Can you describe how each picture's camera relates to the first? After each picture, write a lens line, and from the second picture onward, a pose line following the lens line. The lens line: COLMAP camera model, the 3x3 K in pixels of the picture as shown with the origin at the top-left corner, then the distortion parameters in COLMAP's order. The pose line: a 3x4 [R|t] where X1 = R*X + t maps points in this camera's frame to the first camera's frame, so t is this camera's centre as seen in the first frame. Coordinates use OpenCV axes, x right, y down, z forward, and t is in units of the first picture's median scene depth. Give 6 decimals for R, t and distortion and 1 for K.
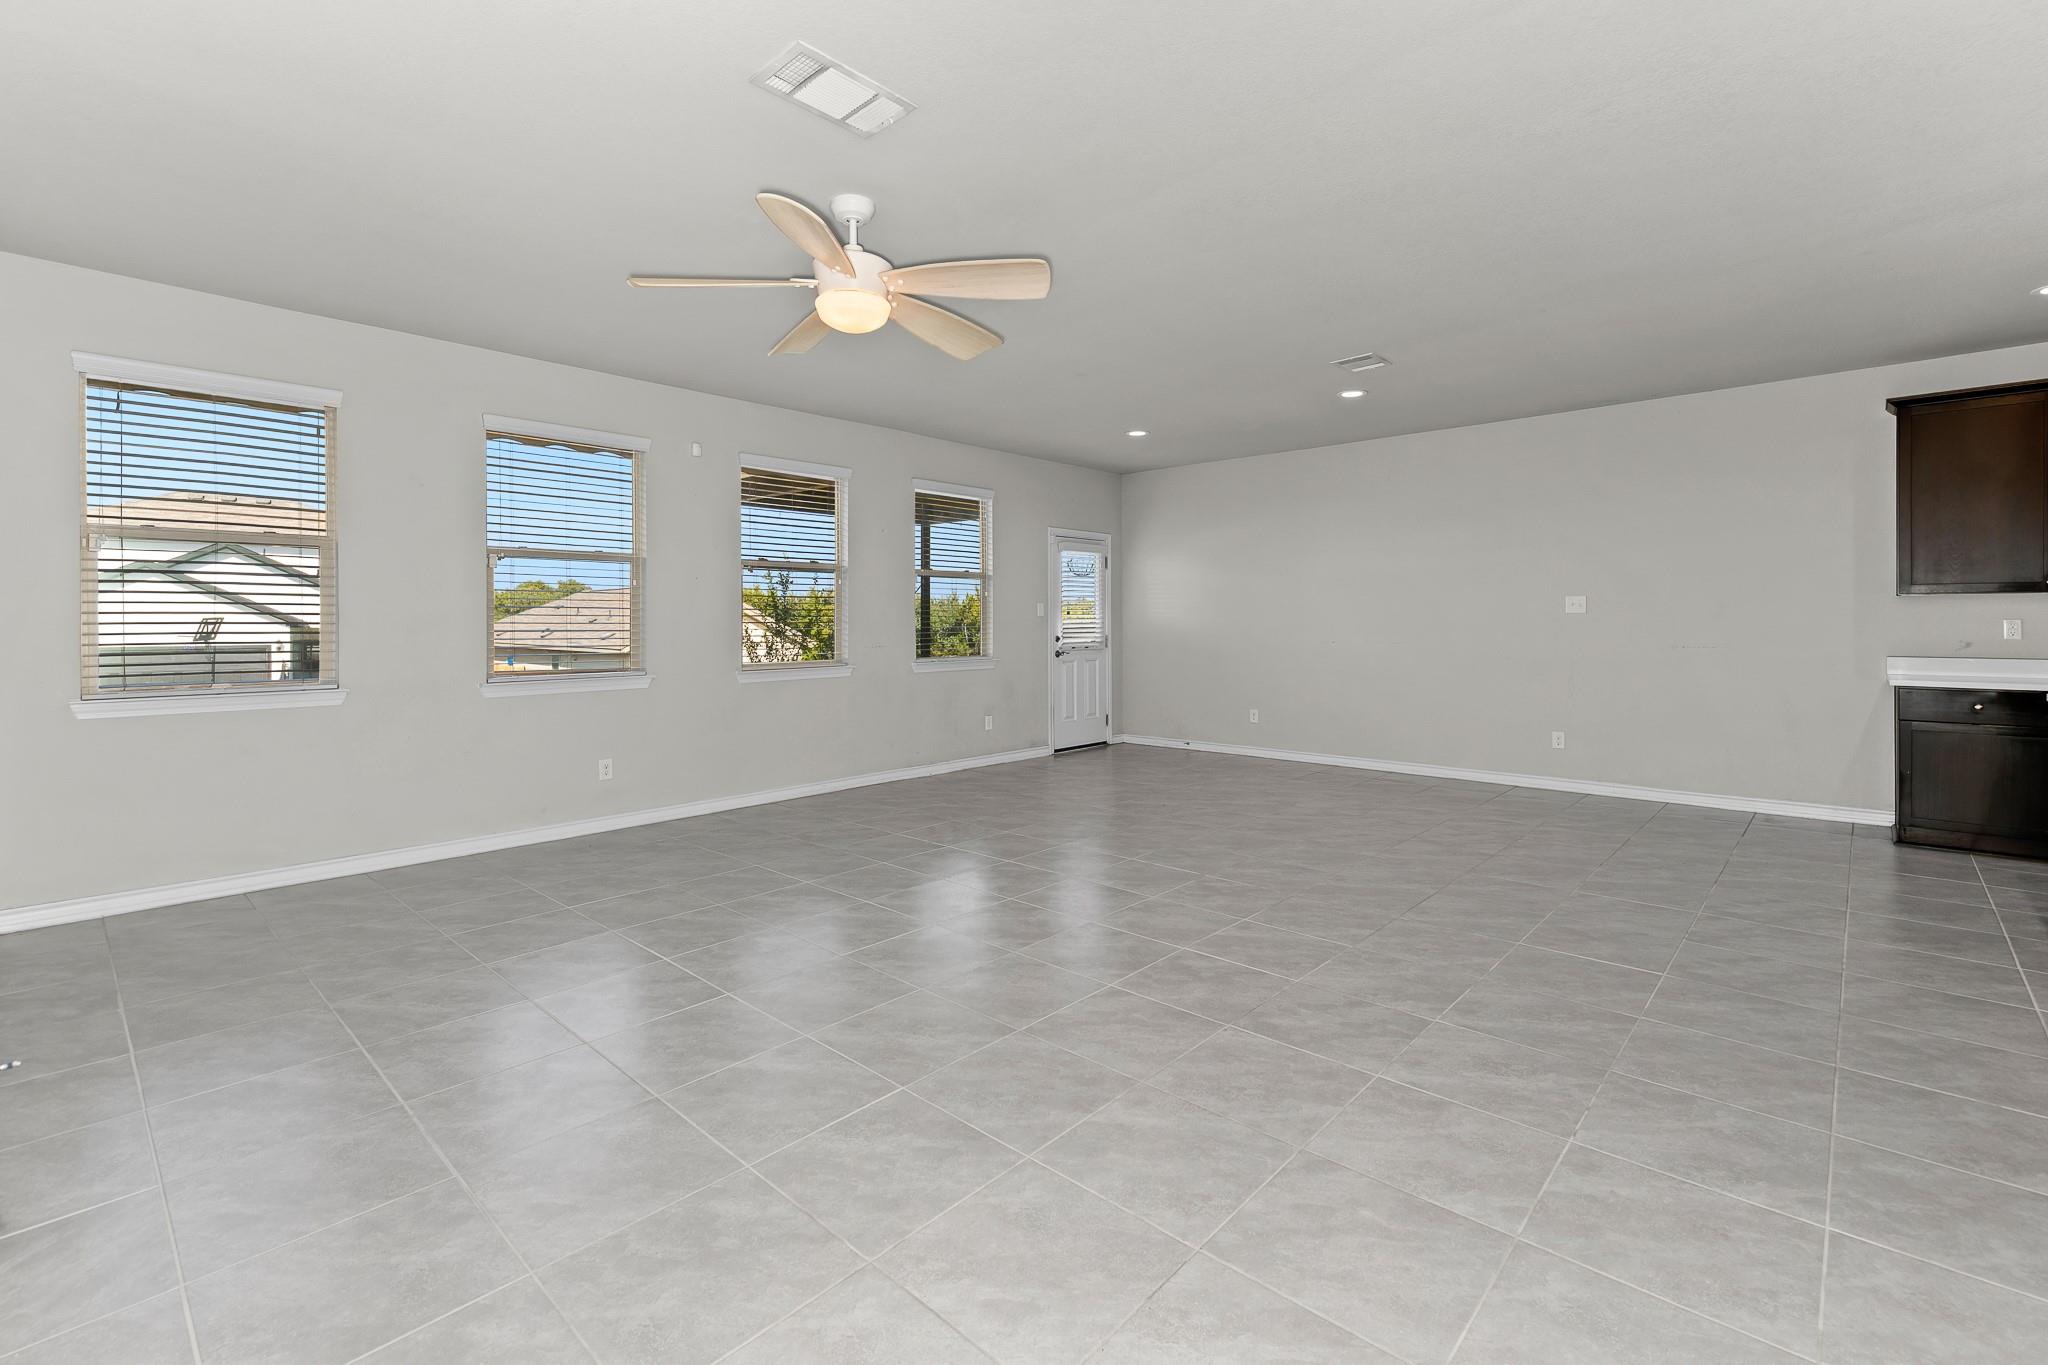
lens RADIAL K [[894.9, 0, 1043.8], [0, 894.9, 633.4], [0, 0, 1]] dist [0.010616, -0.007104]
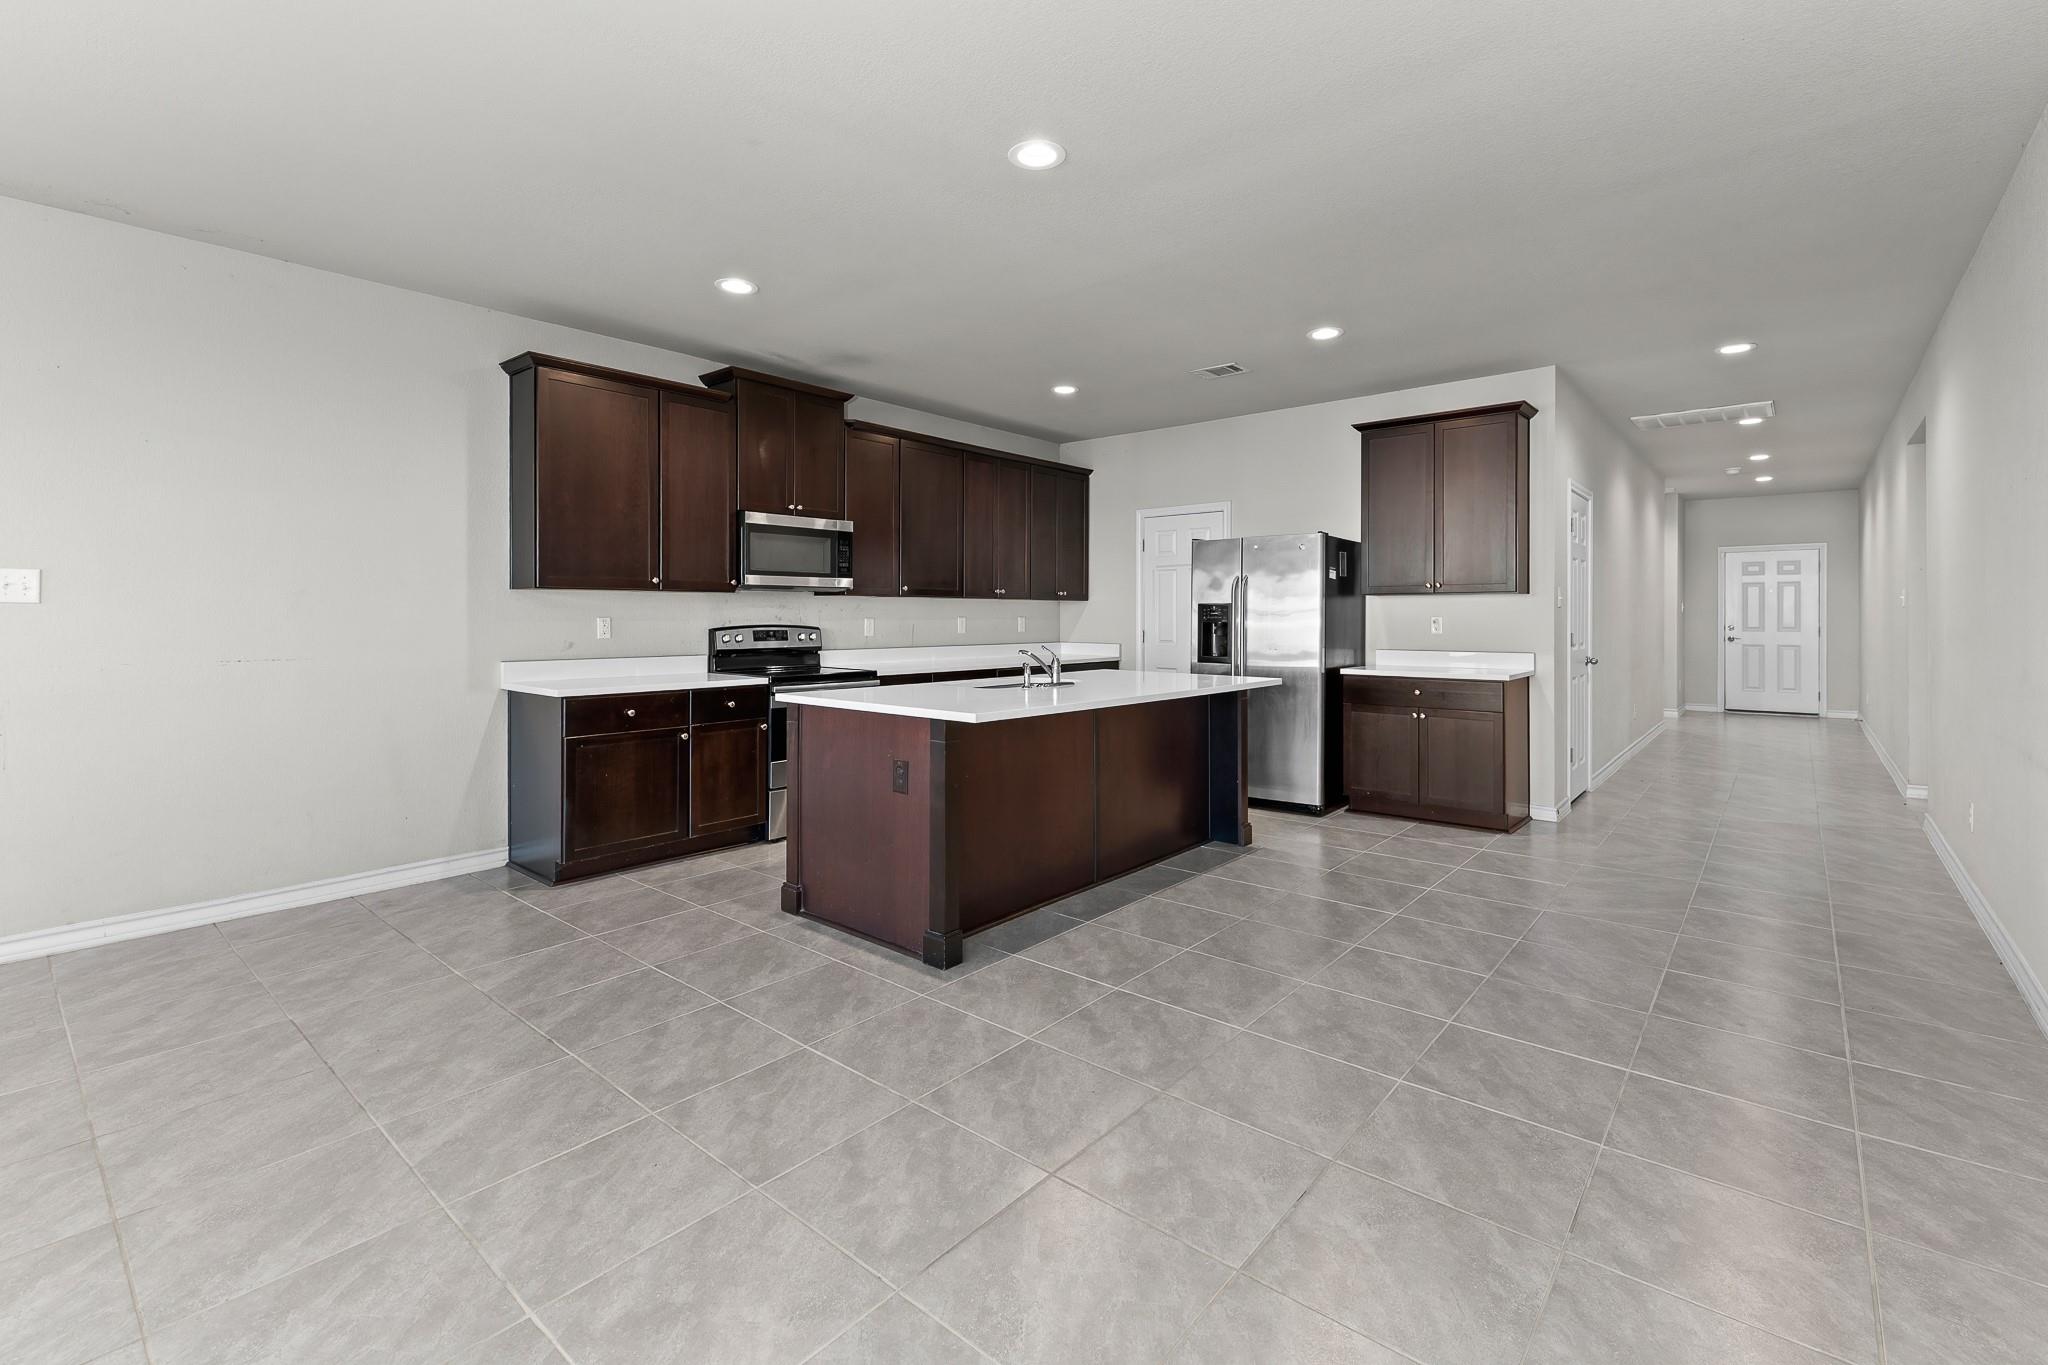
lens RADIAL K [[894.9, 0, 1017.3], [0, 894.9, 624.1], [0, 0, 1]] dist [0.010616, -0.007104]
pose [[-0.026131, -0.004743, 0.999647, 0.066470], [0.011130, 0.999925, 0.005035, -0.005920], [-0.999597, 0.011258, -0.026076, 0.384669]]
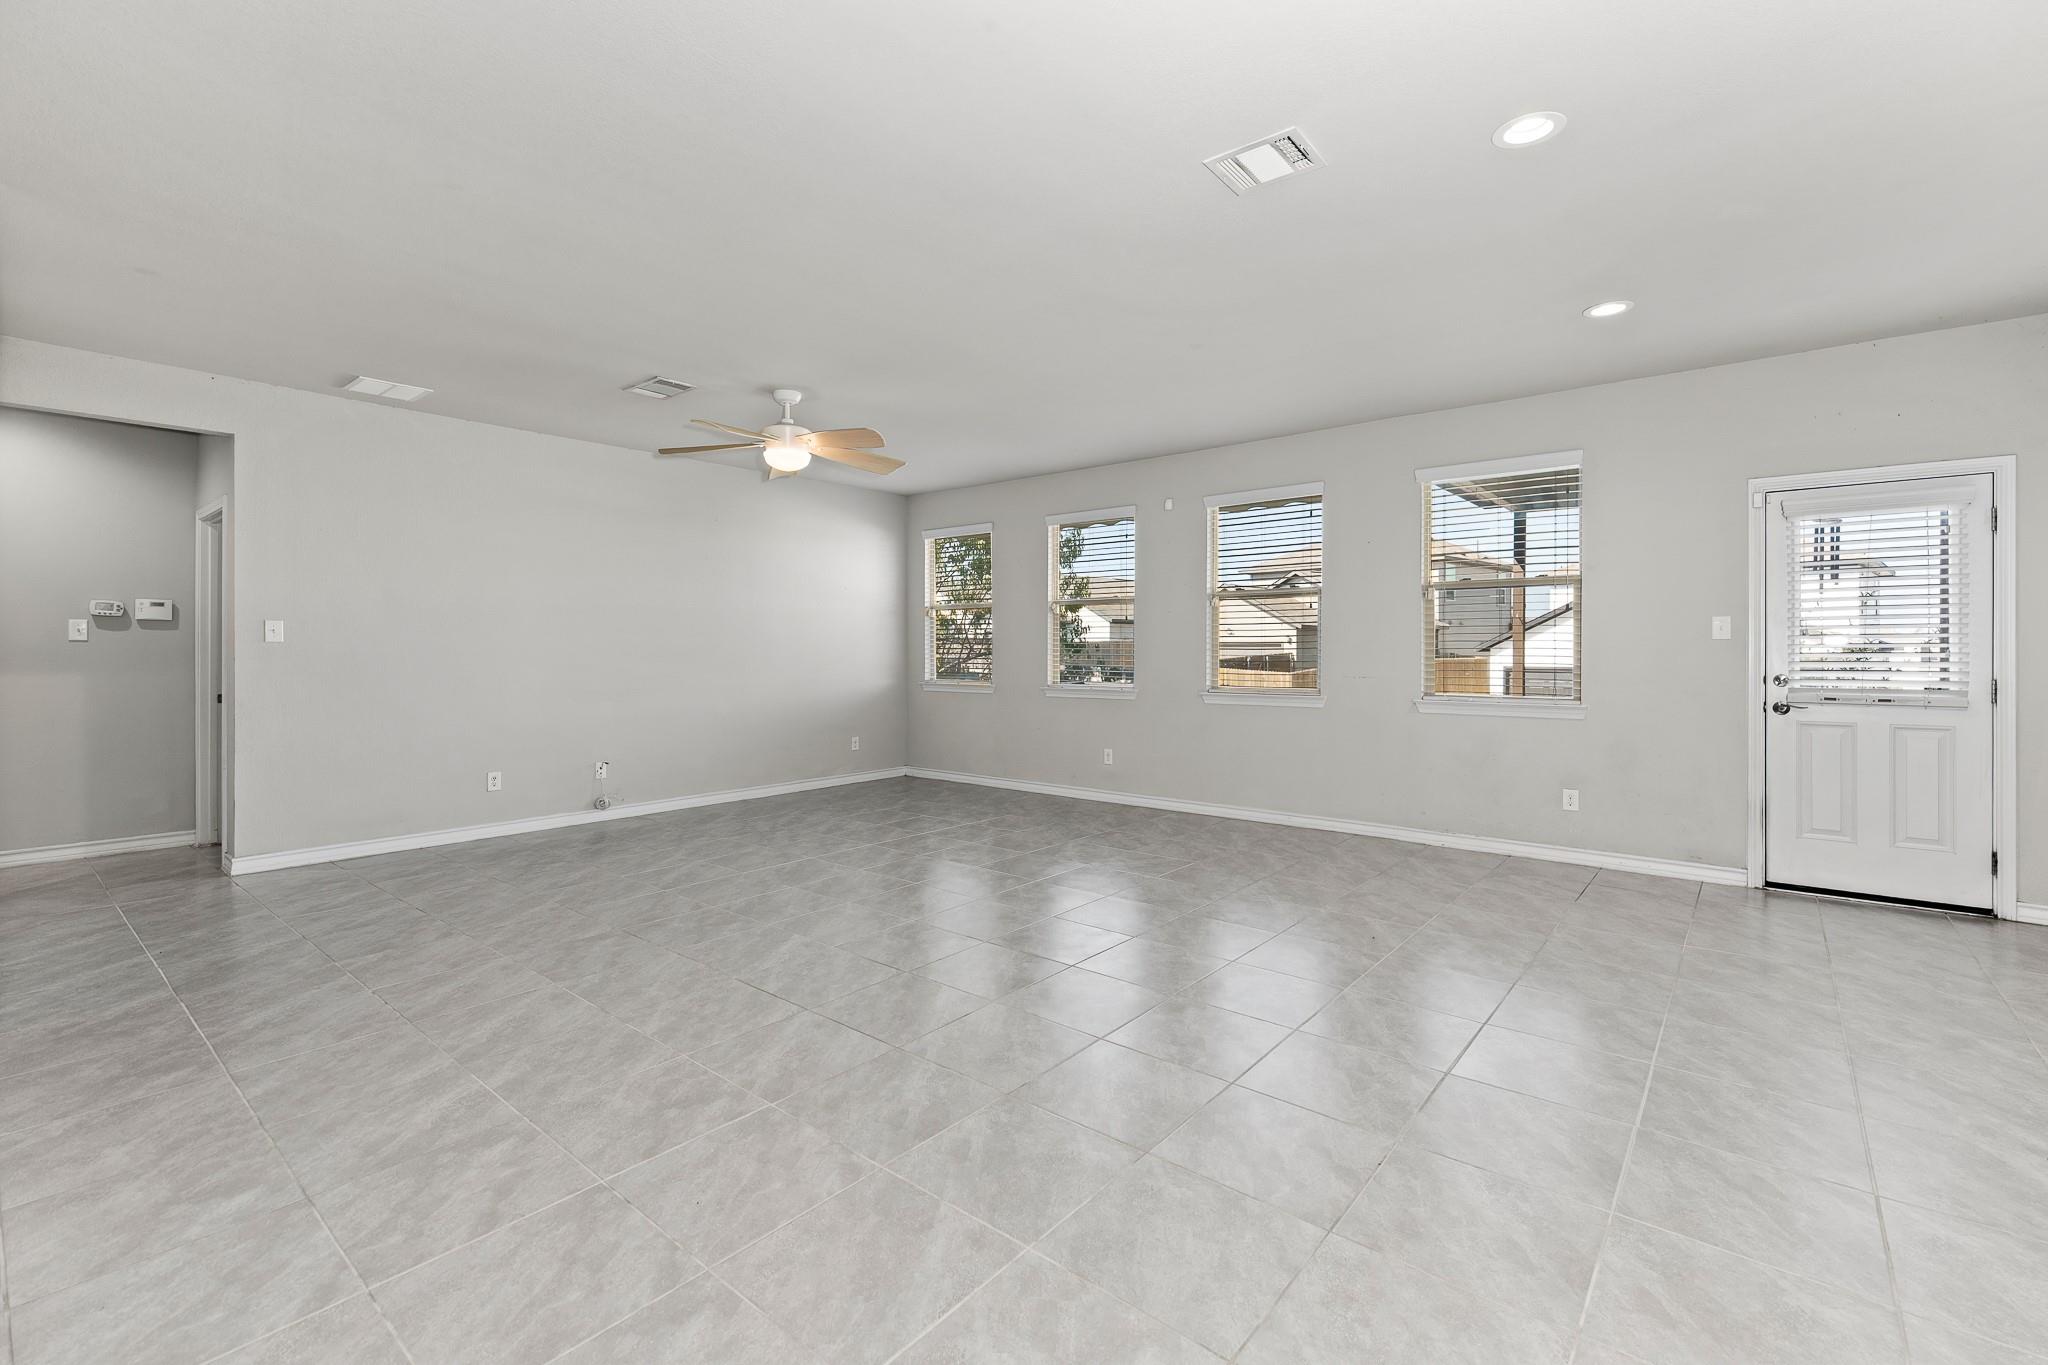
lens RADIAL K [[894.9, 0, 1018.5], [0, 894.9, 648.9], [0, 0, 1]] dist [0.010616, -0.007104]
pose [[0.037754, 0.003620, -0.999280, 0.602502], [-0.011527, 0.999928, 0.003186, -0.010500], [0.999221, 0.011399, 0.037793, 0.569383]]
